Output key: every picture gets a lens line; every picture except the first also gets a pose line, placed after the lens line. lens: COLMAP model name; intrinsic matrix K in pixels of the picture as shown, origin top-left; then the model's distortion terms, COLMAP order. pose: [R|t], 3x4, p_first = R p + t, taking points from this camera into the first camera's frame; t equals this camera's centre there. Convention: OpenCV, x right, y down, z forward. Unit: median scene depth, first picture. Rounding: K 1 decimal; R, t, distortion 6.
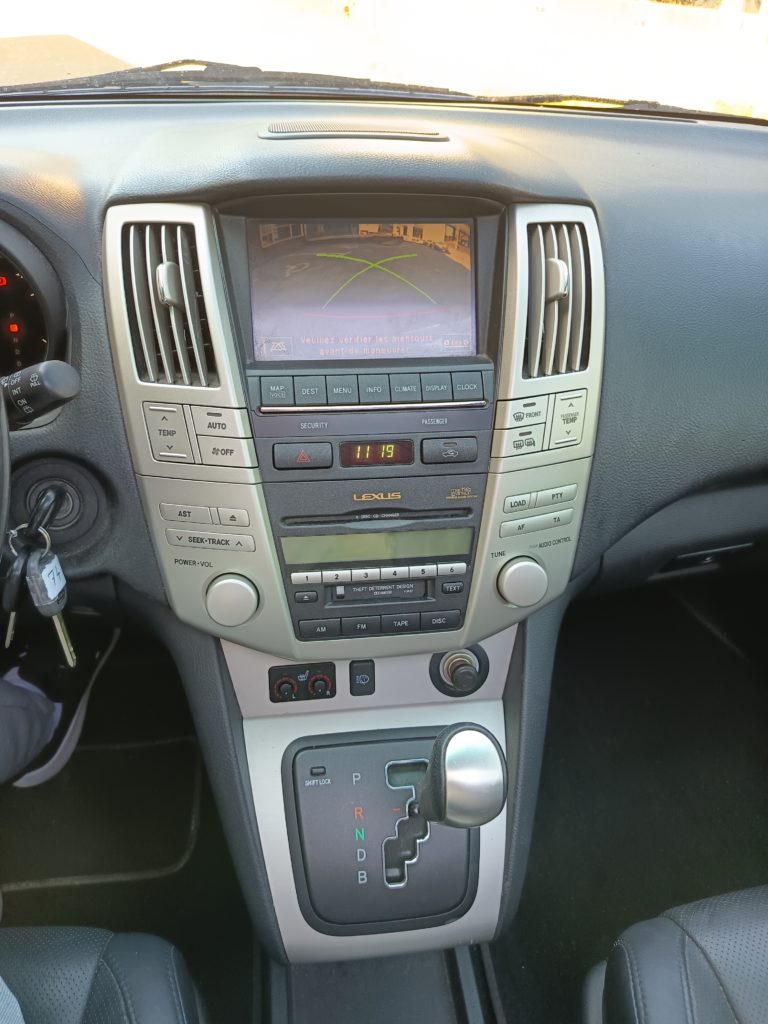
lens RADIAL K [[709.9, 0, 377.4], [0, 709.9, 513.9], [0, 0, 1]] dist [0.052766, -0.059326]
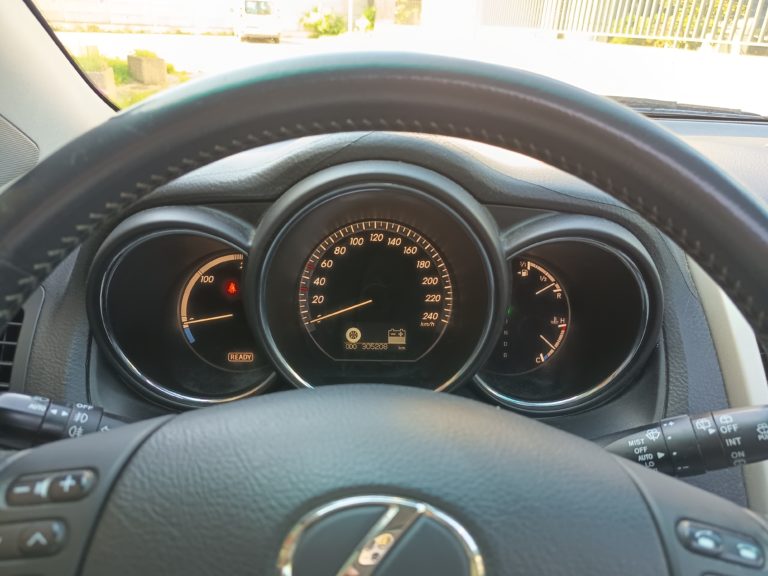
lens RADIAL K [[550.9, 0, 371.1], [0, 550.9, 286.2], [0, 0, 1]] dist [-0.005285, -0.002561]
pose [[0.990942, 0.046993, -0.125801, -0.694729], [-0.072270, 0.976168, -0.204630, -0.151800], [0.113187, 0.211868, 0.970722, 0.221220]]
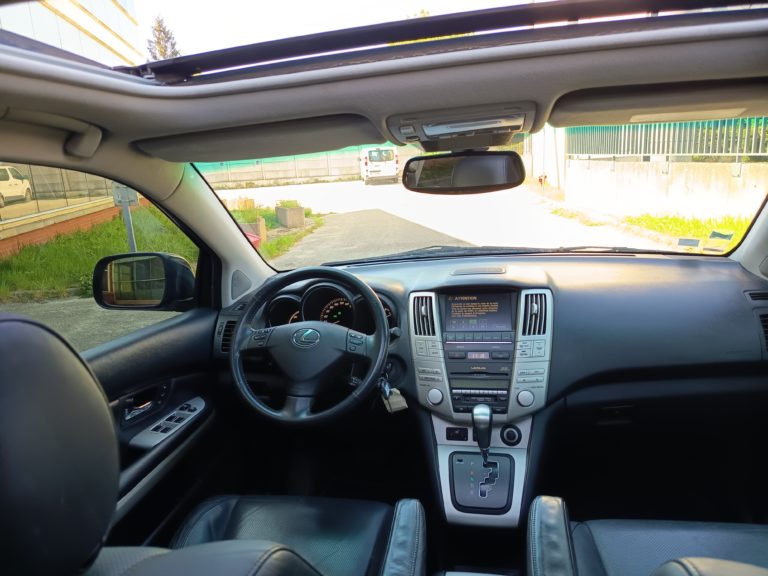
lens RADIAL K [[529.7, 0, 380.0], [0, 529.7, 286.1], [0, 0, 1]] dist [0.073198, -0.089315]
pose [[0.941520, -0.032046, -0.335429, 0.411677], [-0.106325, 0.916354, -0.385992, 0.632013], [0.319741, 0.399084, 0.859359, -1.465742]]
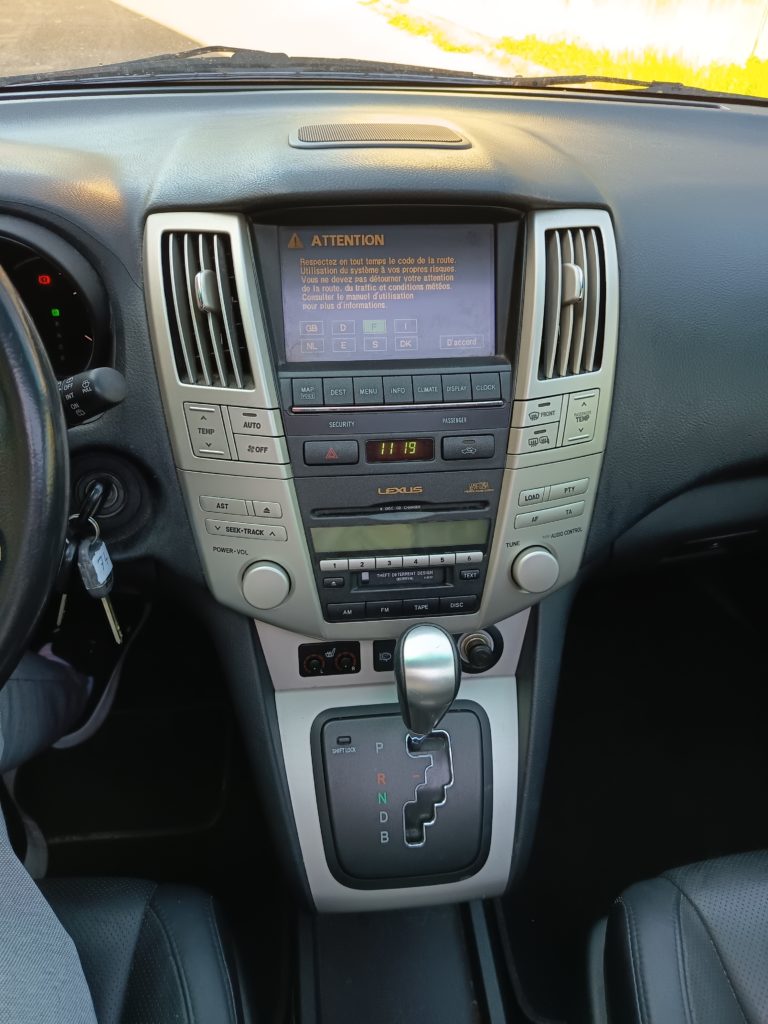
lens RADIAL K [[706.2, 0, 384.0], [0, 706.2, 512.0], [0, 0, 1]] dist [0.073198, -0.089315]
pose [[0.999793, 0.006390, -0.019334, -0.003792], [-0.005487, 0.998907, 0.046425, -0.039886], [0.019609, -0.046310, 0.998735, -0.067188]]
